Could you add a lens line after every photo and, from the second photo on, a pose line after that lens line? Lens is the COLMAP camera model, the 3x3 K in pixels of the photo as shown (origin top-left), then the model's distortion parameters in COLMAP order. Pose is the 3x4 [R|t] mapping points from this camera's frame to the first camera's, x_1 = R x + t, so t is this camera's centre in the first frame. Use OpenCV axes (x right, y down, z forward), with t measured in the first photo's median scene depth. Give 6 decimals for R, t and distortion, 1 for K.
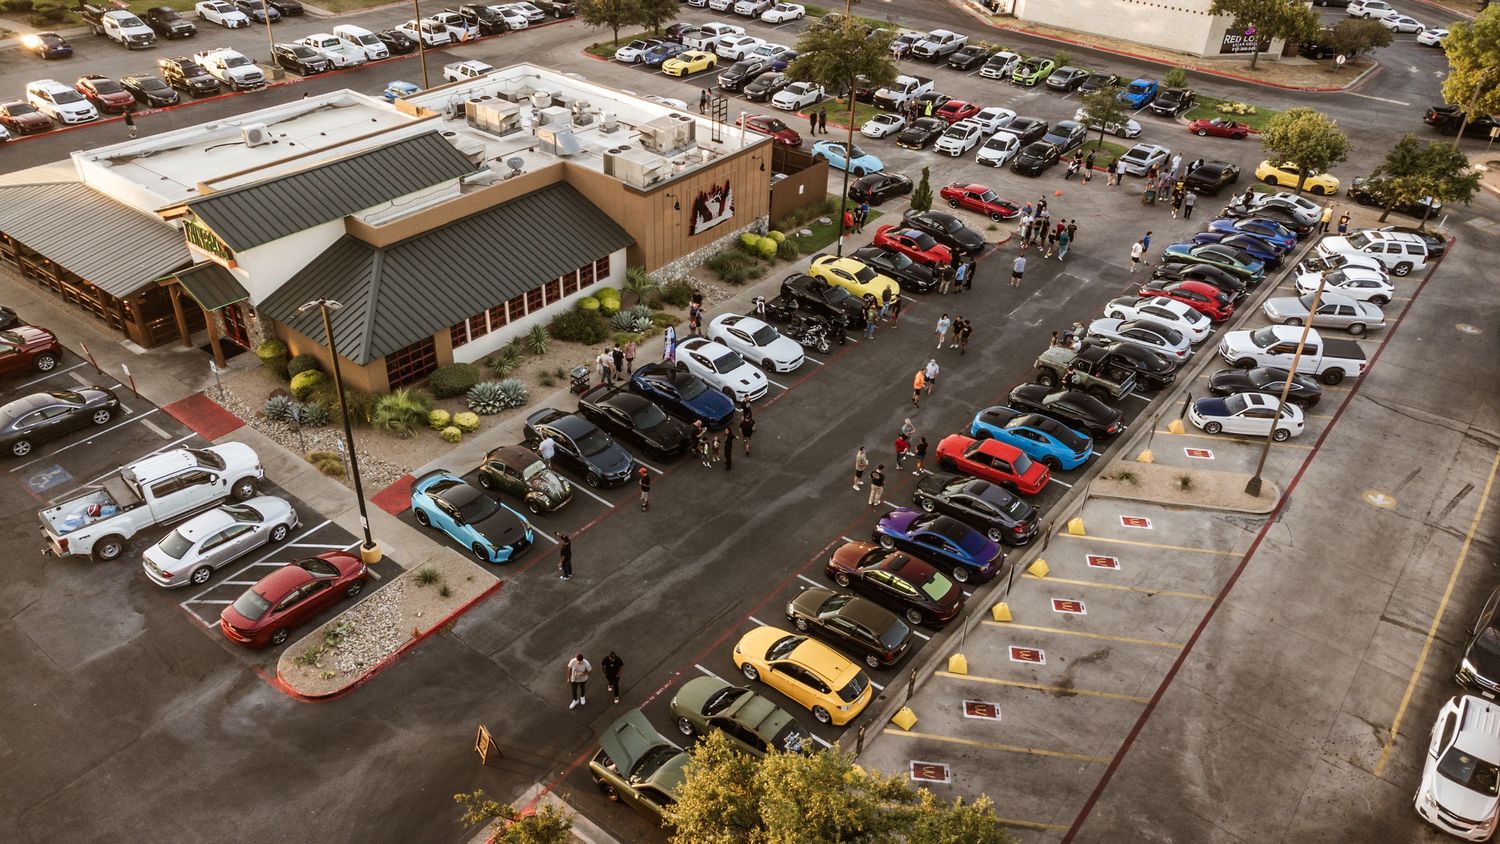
lens RADIAL K [[1114.0, 0, 750.0], [0, 1114.0, 422.0], [0, 0, 1]] dist [0.028160, 0.038656]
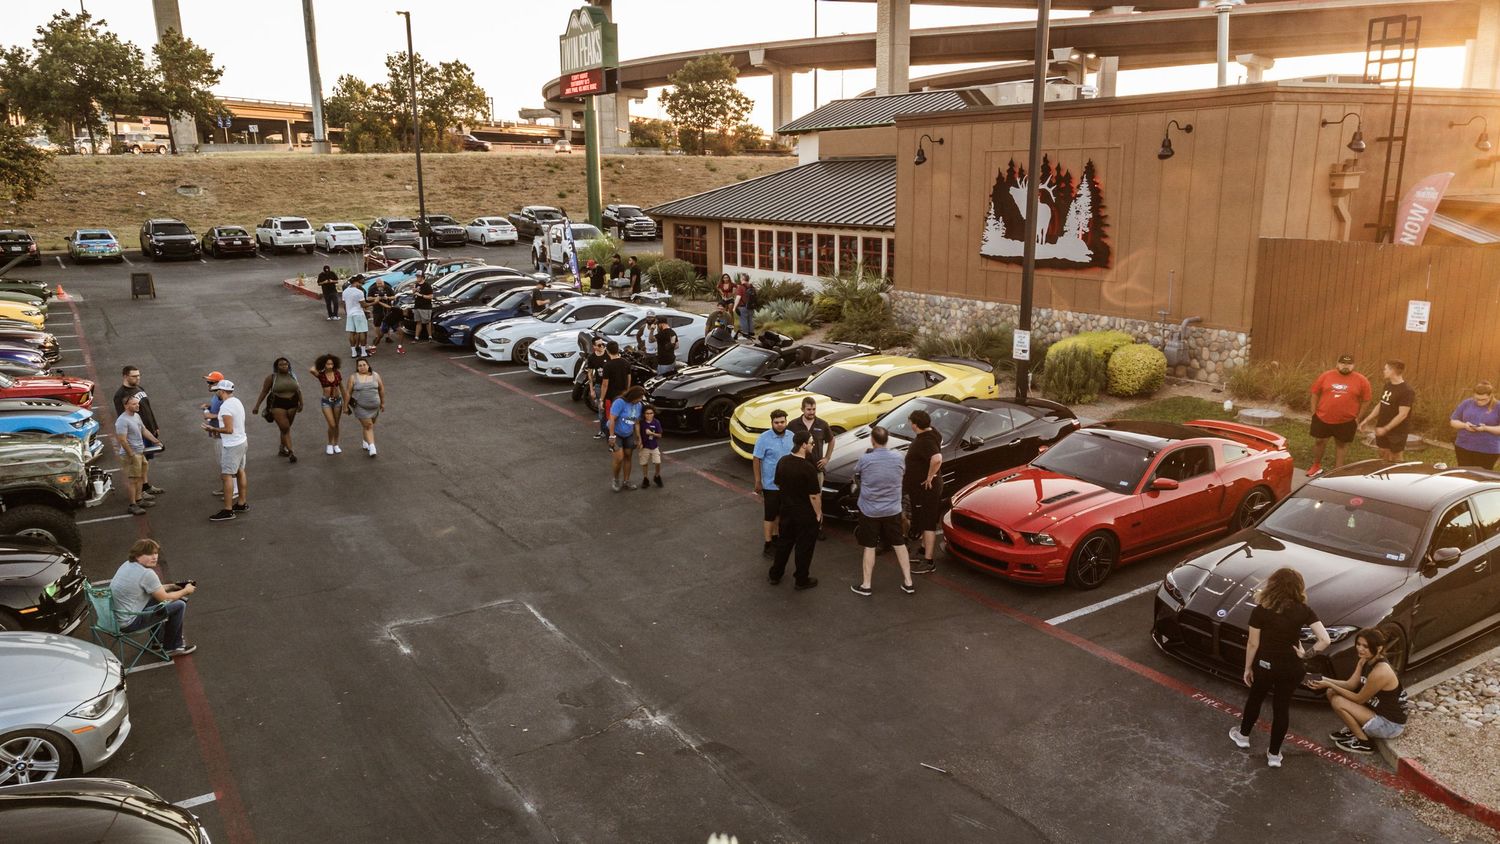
lens RADIAL K [[1110.7, 0, 750.0], [0, 1110.7, 422.0], [0, 0, 1]] dist [-0.007156, 0.096538]
pose [[-0.349092, 0.165683, -0.922325, 0.446370], [-0.522754, 0.782436, 0.338412, -0.237872], [0.777730, 0.600286, -0.186531, 1.146343]]
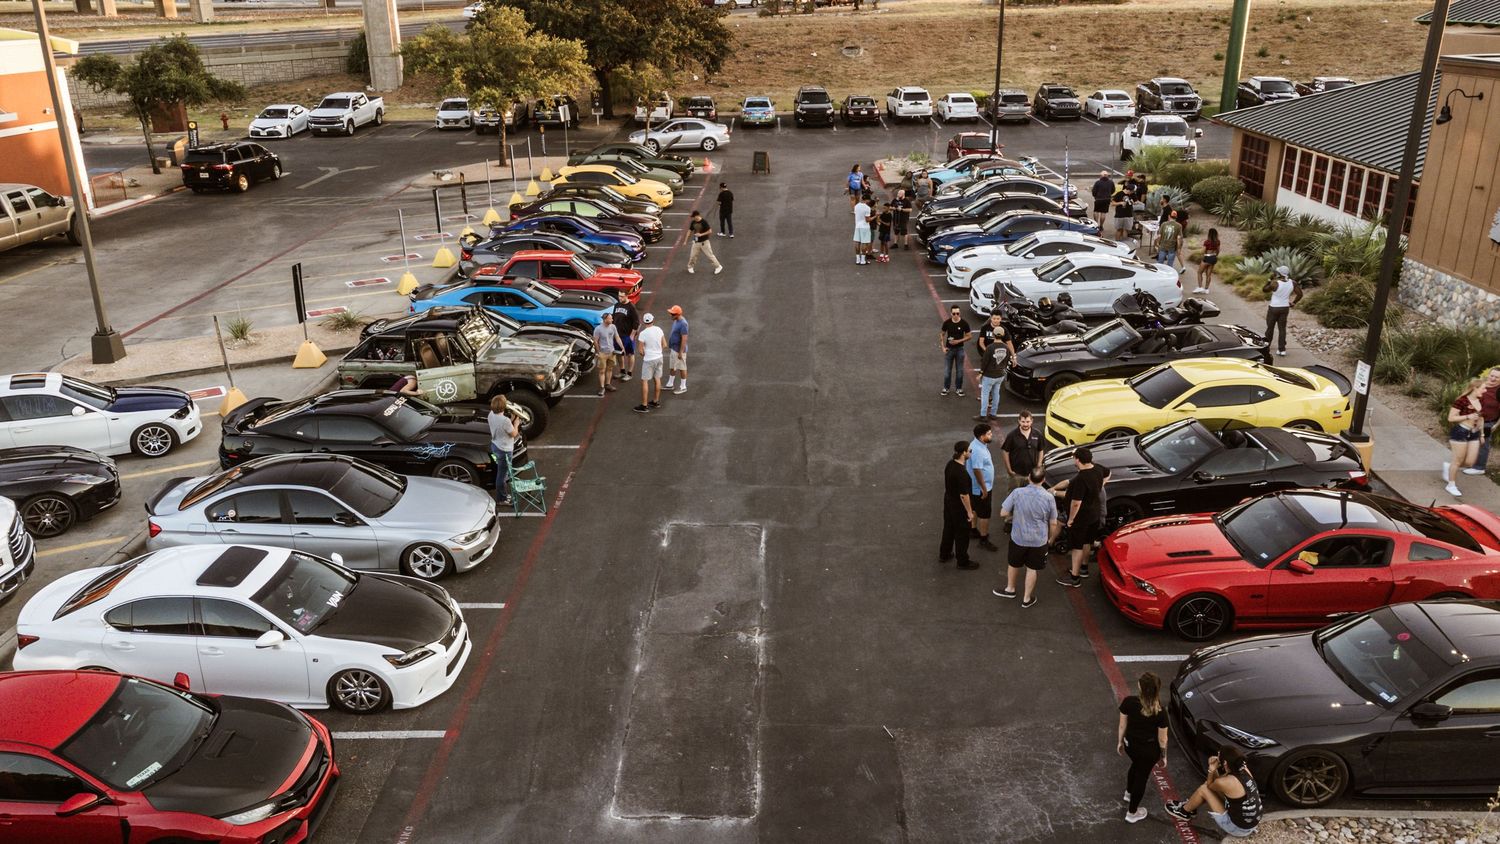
lens RADIAL K [[1167.7, 0, 757.8], [0, 1167.7, 418.4], [0, 0, 1]] dist [0.039216, 0.006684]
pose [[-0.813482, 0.165821, -0.557450, 0.436739], [-0.341785, 0.639212, 0.688906, -0.357156], [0.470563, 0.750940, -0.463313, 1.220900]]
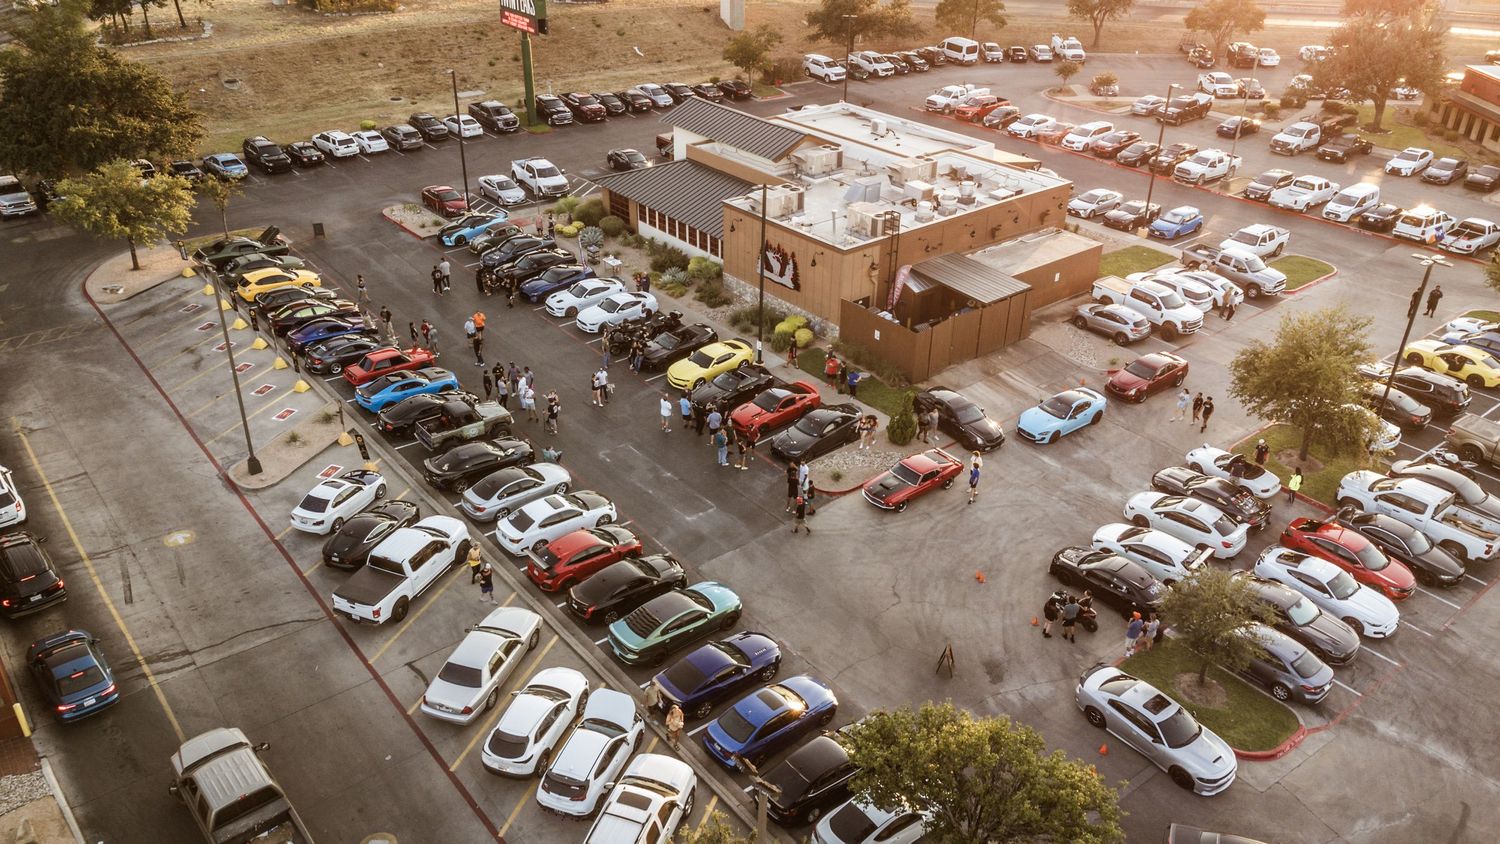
lens RADIAL K [[1114.0, 0, 750.0], [0, 1114.0, 422.0], [0, 0, 1]] dist [0.028160, 0.038656]
pose [[-0.227127, 0.435719, -0.870955, 1.088564], [-0.557712, 0.674957, 0.483106, -0.660669], [0.798355, 0.595468, 0.089705, 1.072353]]
